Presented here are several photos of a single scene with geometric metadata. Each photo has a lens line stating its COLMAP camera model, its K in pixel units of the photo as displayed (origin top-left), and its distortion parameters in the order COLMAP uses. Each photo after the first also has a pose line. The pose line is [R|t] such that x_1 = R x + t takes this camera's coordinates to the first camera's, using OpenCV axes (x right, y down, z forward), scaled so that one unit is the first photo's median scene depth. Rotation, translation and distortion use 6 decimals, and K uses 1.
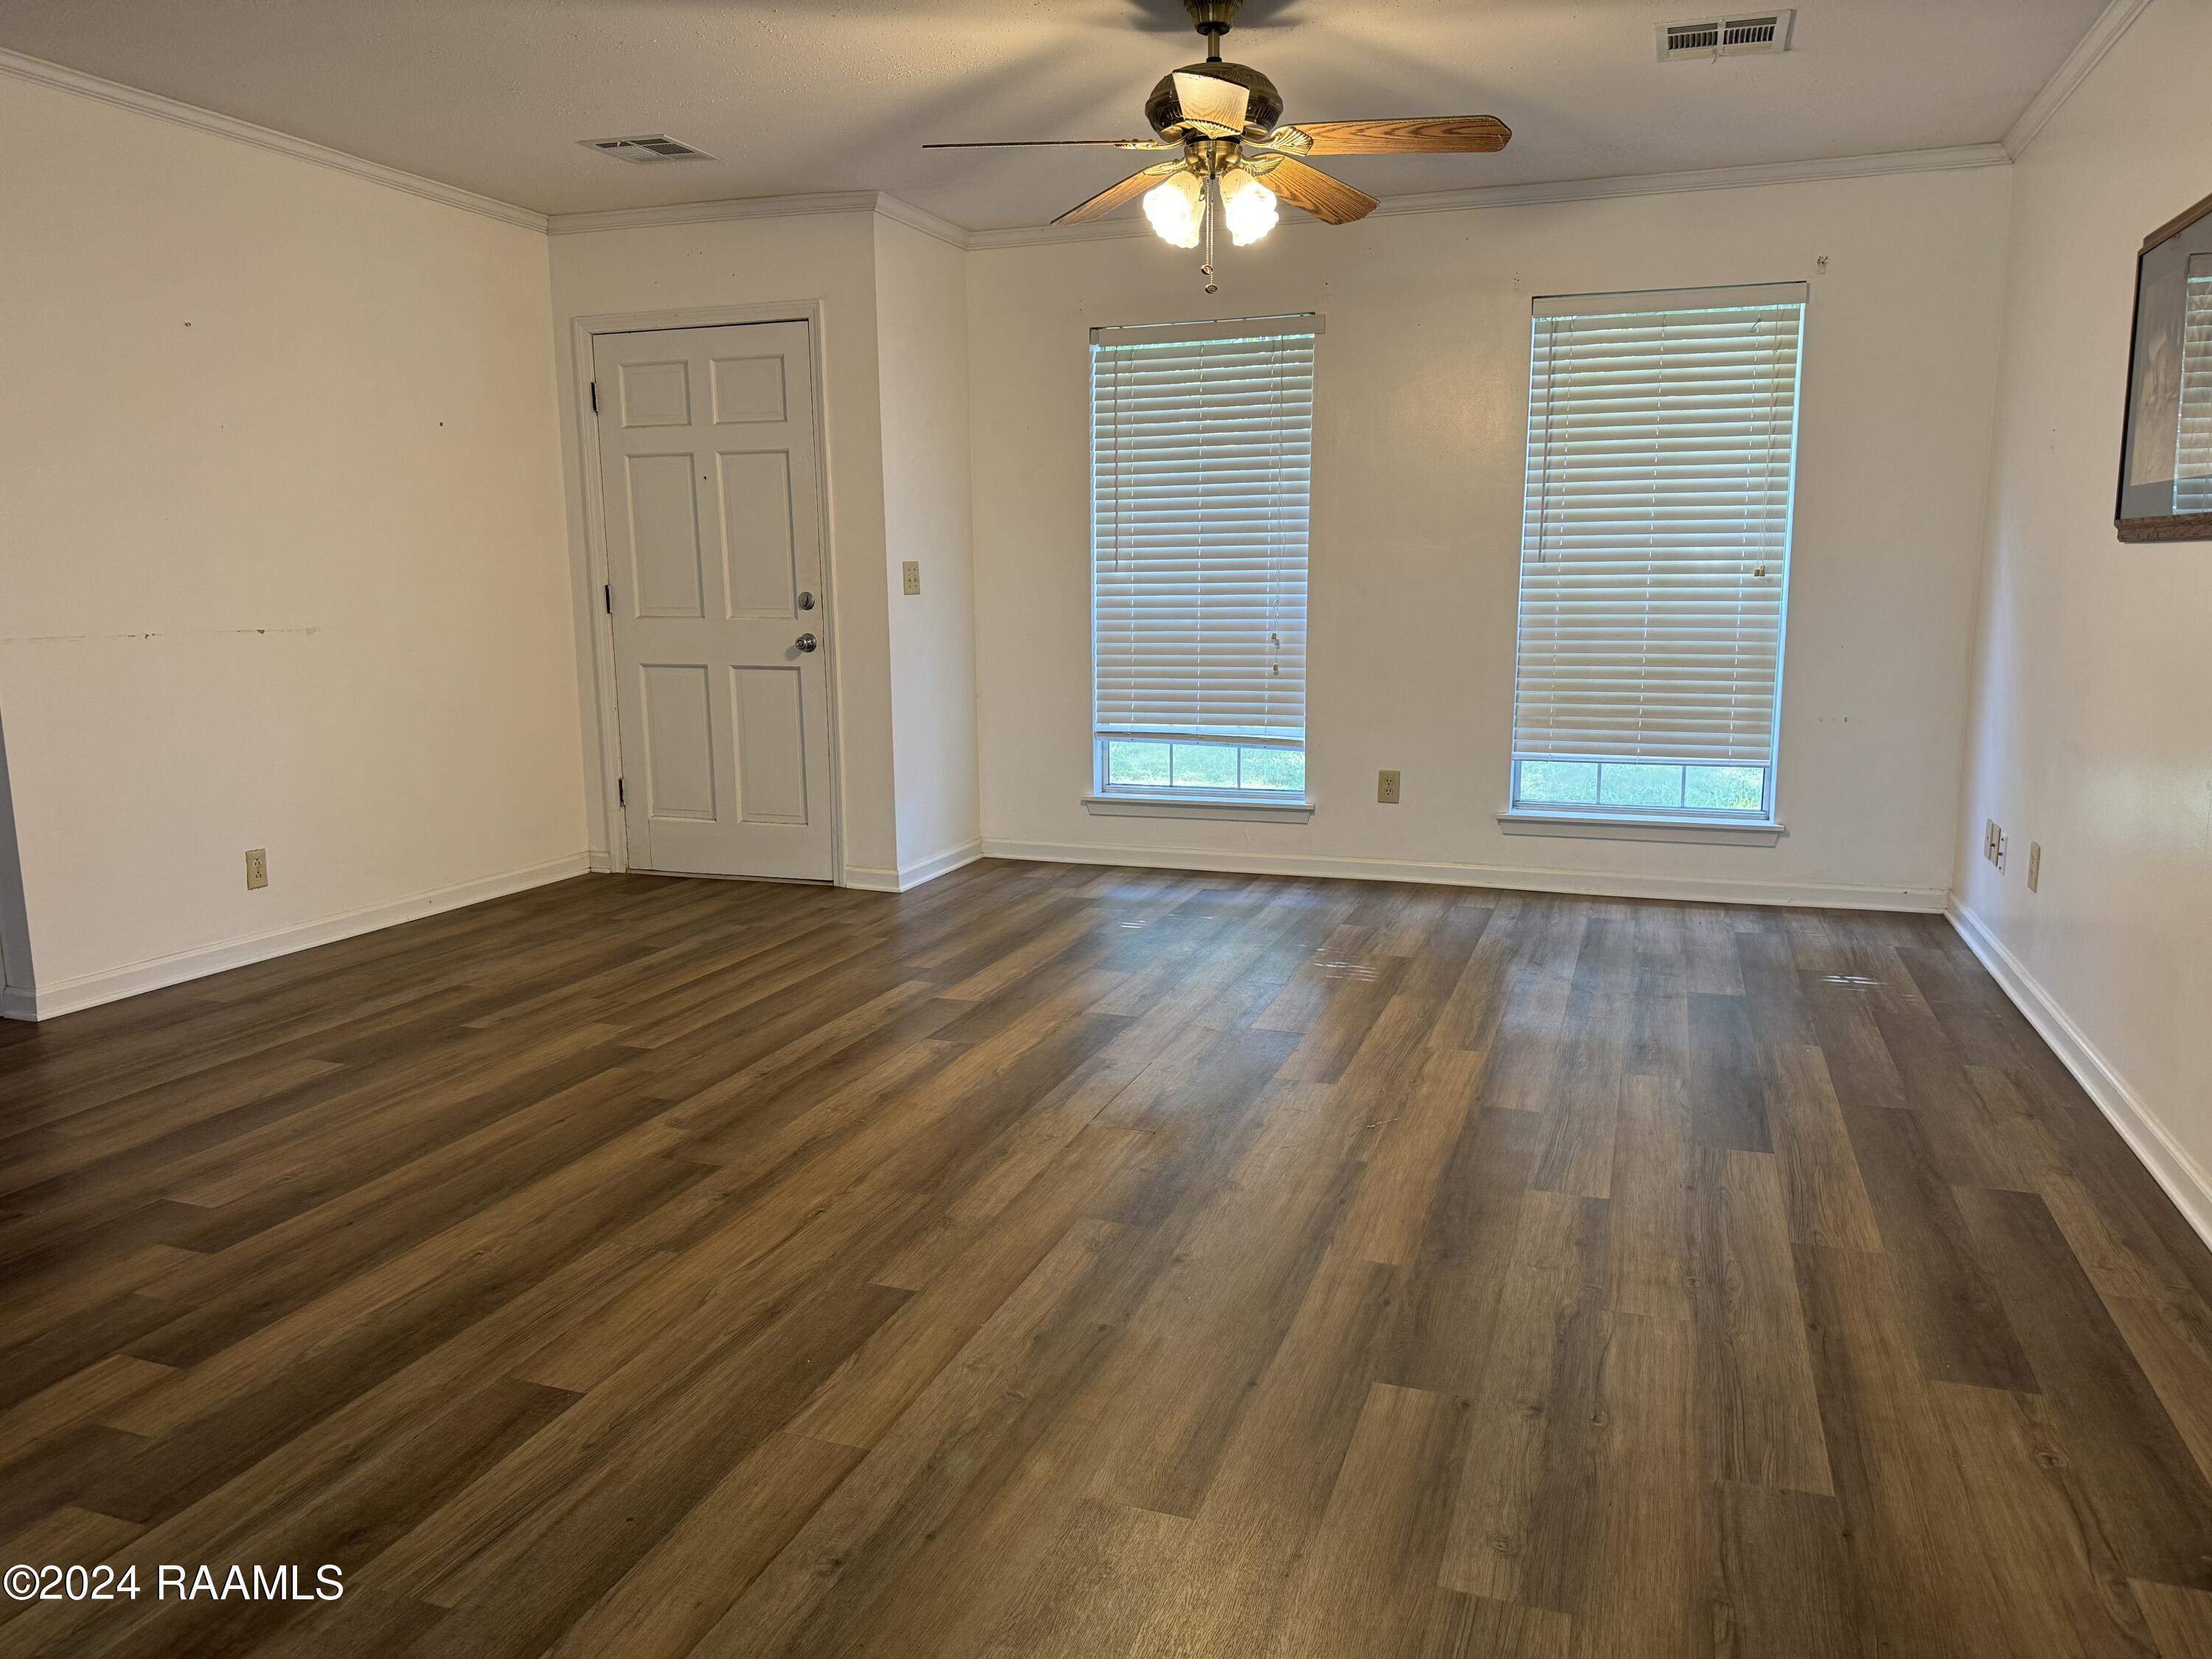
lens RADIAL K [[1546.9, 0, 1089.0], [0, 1546.9, 818.6], [0, 0, 1]] dist [0.121322, -0.162203]
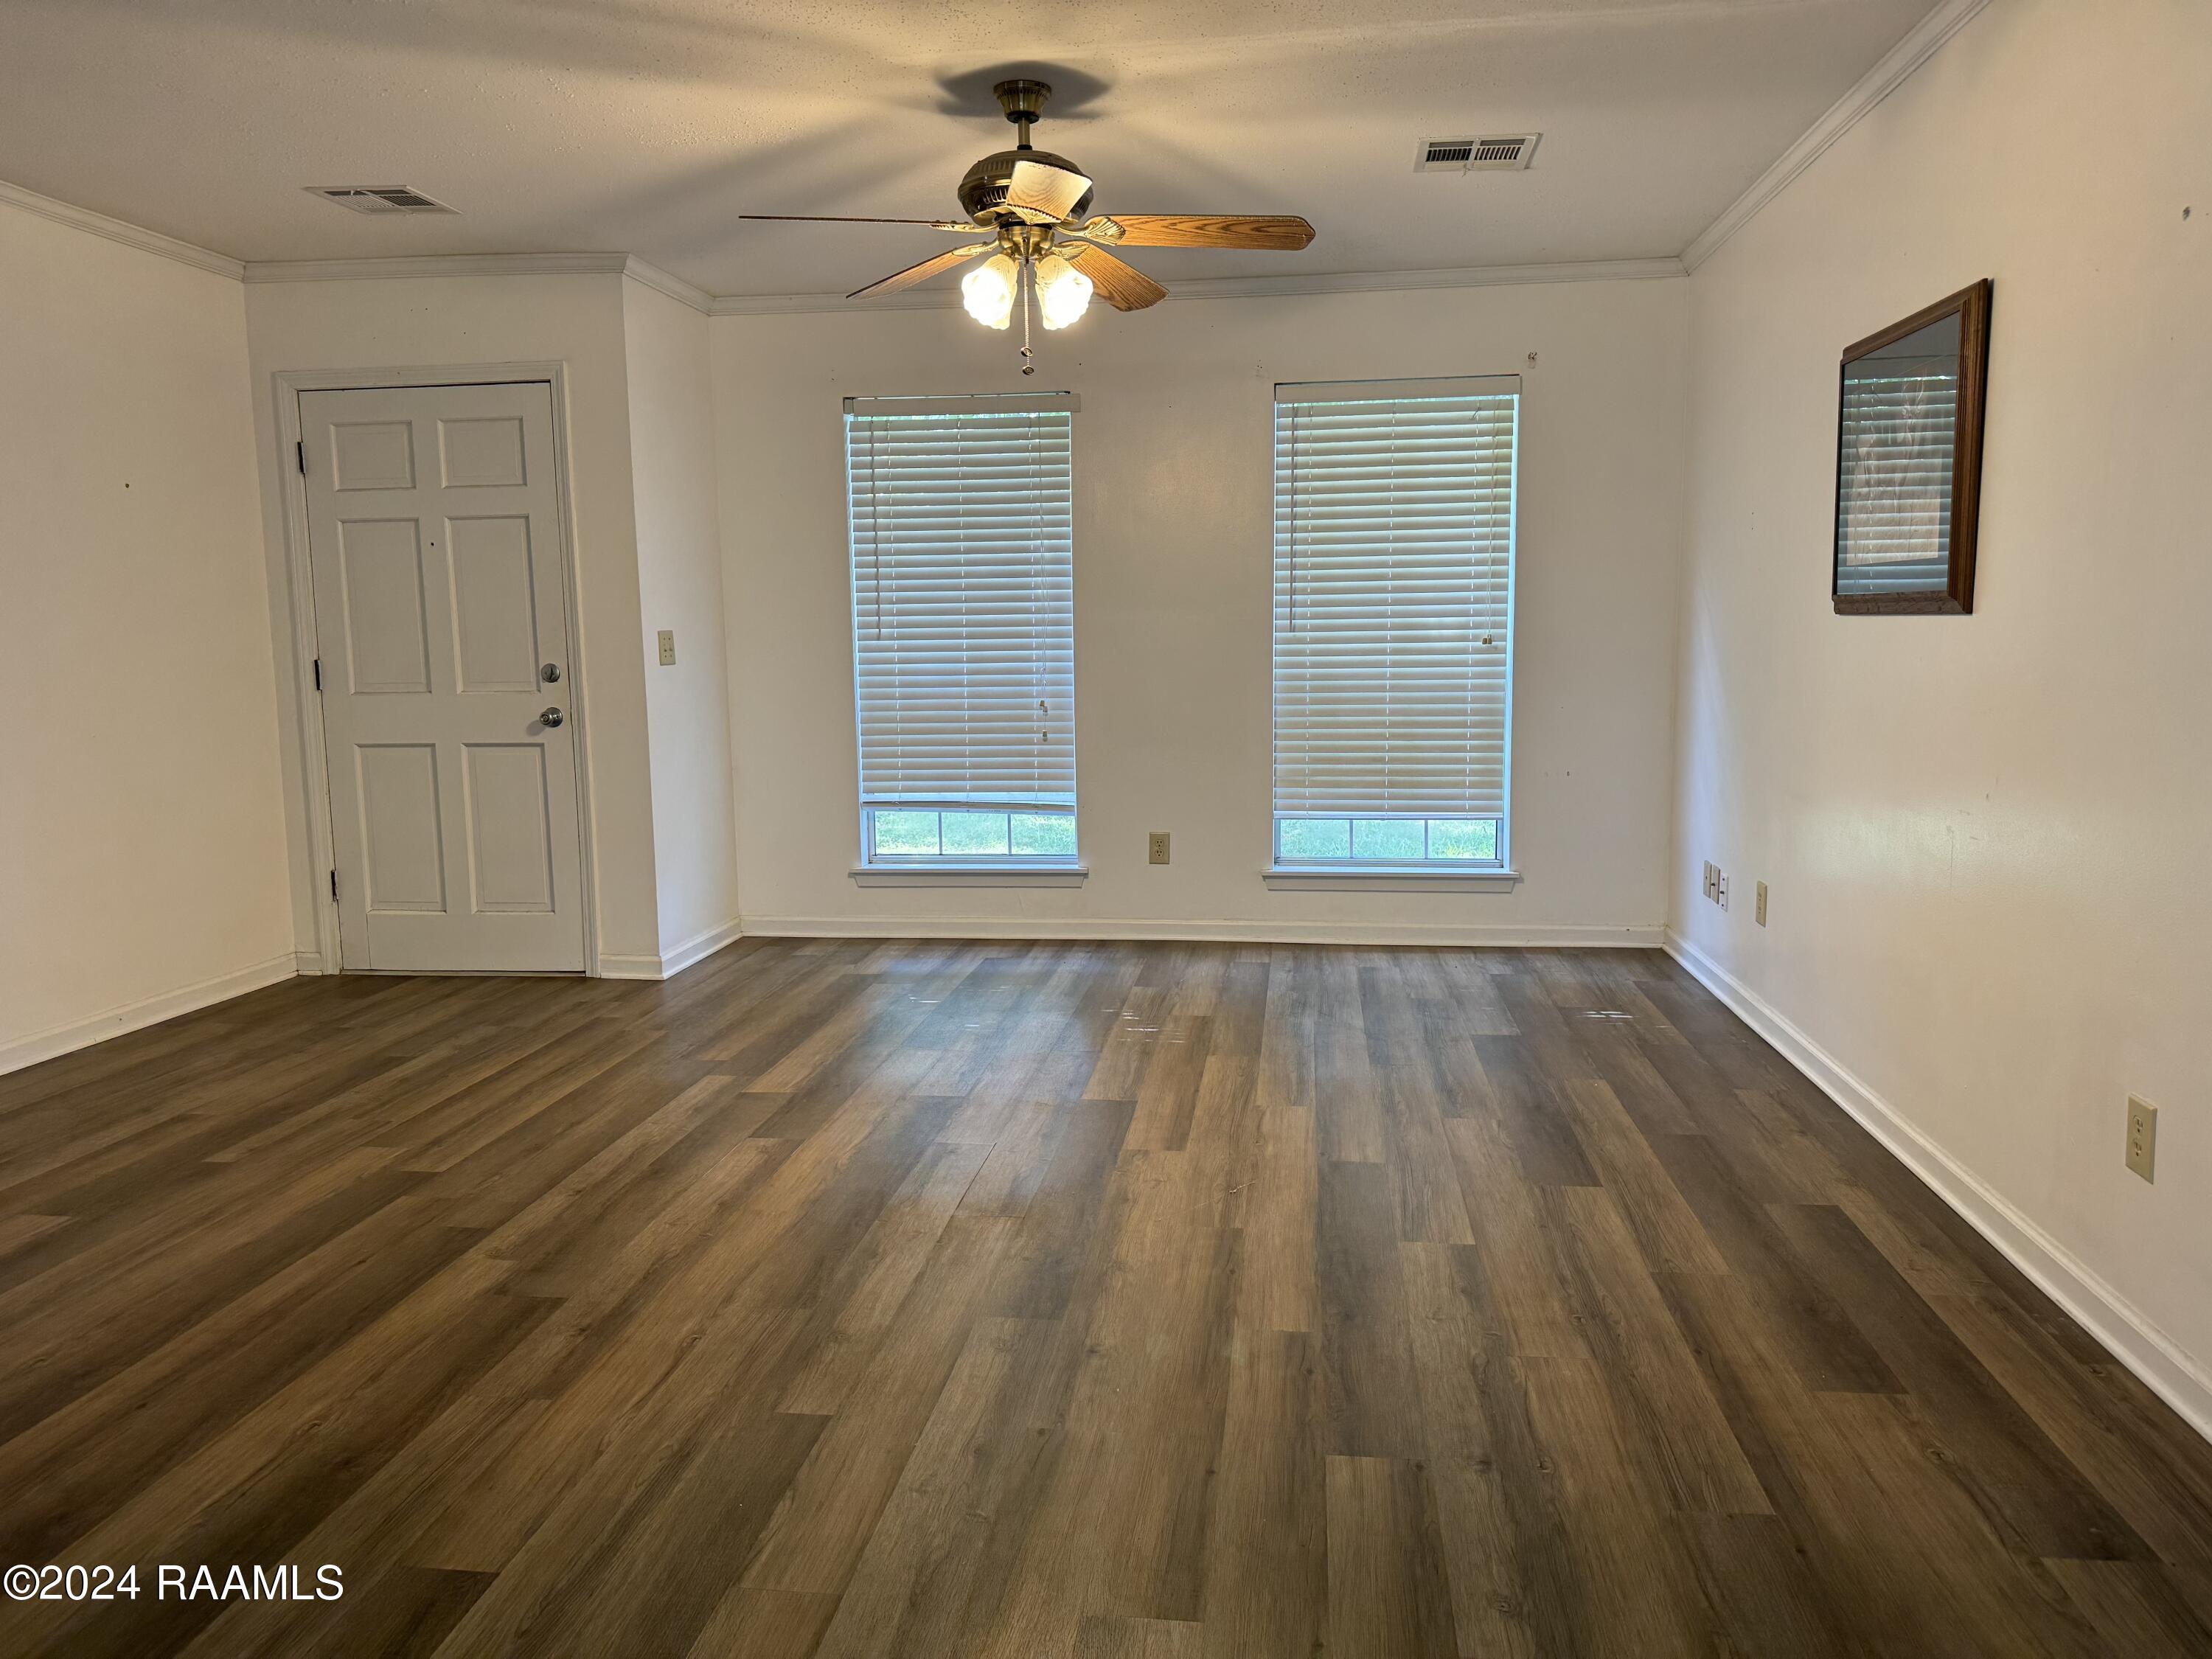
lens RADIAL K [[1544.9, 0, 1098.2], [0, 1544.9, 813.8], [0, 0, 1]] dist [0.131756, -0.207399]
pose [[0.976406, -0.031463, 0.213638, -0.097612], [0.040034, 0.998553, -0.035908, -0.012694], [-0.212199, 0.043613, 0.976253, 0.018101]]
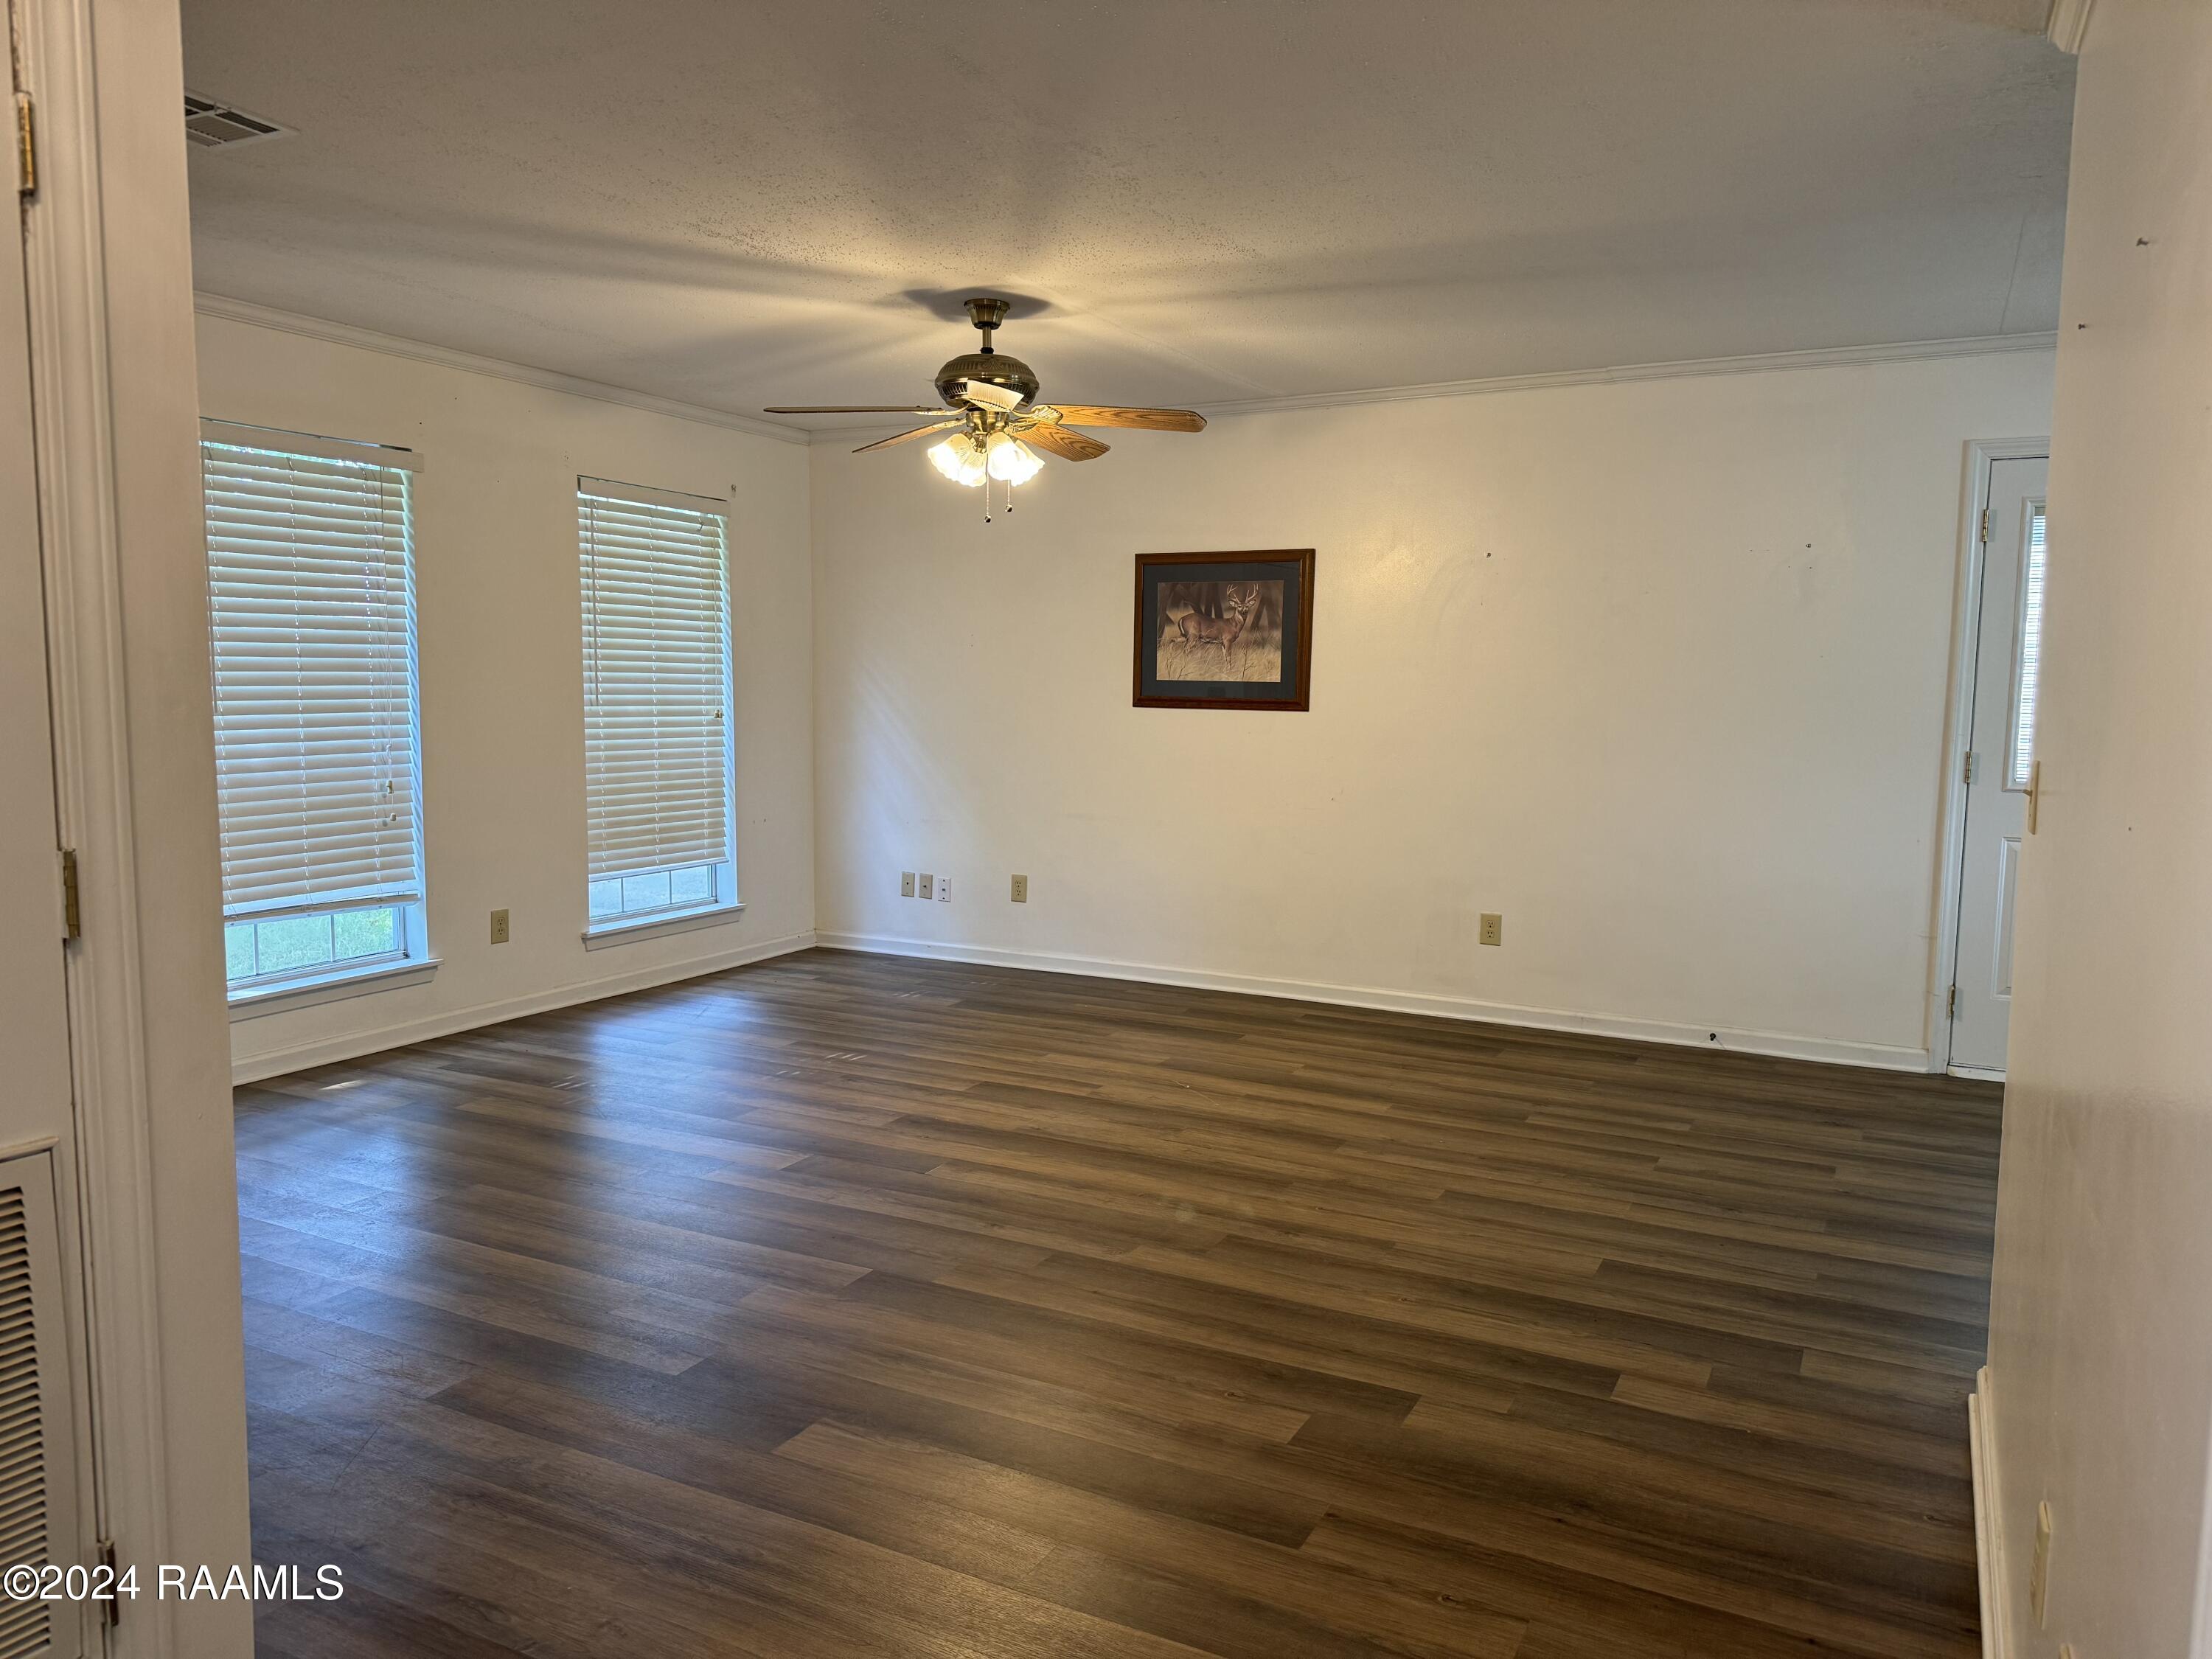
lens RADIAL K [[1539.7, 0, 1102.6], [0, 1539.7, 828.2], [0, 0, 1]] dist [0.161640, -0.300767]
pose [[0.133782, -0.088239, 0.987075, -1.148406], [0.141473, 0.987527, 0.069105, -0.150984], [-0.980861, 0.130400, 0.144597, 0.719337]]
